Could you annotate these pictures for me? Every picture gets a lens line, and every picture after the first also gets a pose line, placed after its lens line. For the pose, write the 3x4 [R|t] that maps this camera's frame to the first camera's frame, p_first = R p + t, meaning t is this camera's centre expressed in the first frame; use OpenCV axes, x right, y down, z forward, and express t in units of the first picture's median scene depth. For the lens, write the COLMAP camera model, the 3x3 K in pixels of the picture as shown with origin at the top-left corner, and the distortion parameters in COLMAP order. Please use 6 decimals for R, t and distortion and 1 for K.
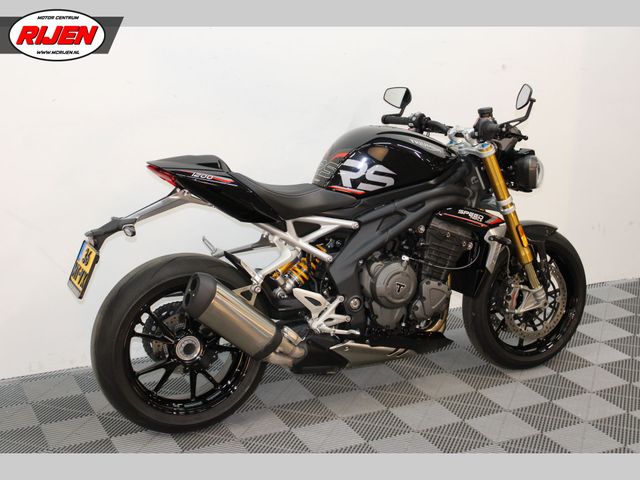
lens RADIAL K [[969.0, 0, 320.4], [0, 969.0, 241.1], [0, 0, 1]] dist [-0.037847, 0.000000]
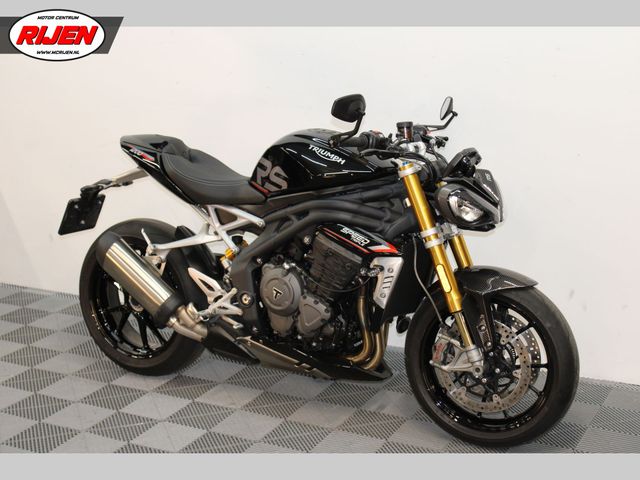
lens RADIAL K [[1049.2, 0, 322.3], [0, 1049.2, 241.9], [0, 0, 1]] dist [-0.039267, 0.000000]
pose [[0.605809, 0.181368, -0.774662, 0.919724], [-0.194591, 0.977876, 0.076769, -0.093175], [0.771446, 0.104235, 0.627699, 0.369641]]
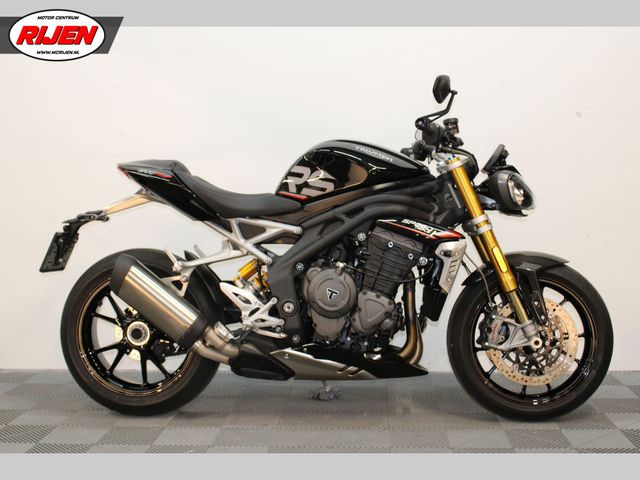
lens RADIAL K [[834.9, 0, 315.9], [0, 834.9, 235.5], [0, 0, 1]] dist [-0.050666, 0.000000]
pose [[0.871723, 0.013803, -0.489804, 0.478310], [-0.109913, 0.979639, -0.168008, 0.133072], [0.477512, 0.200292, 0.855491, 0.266326]]
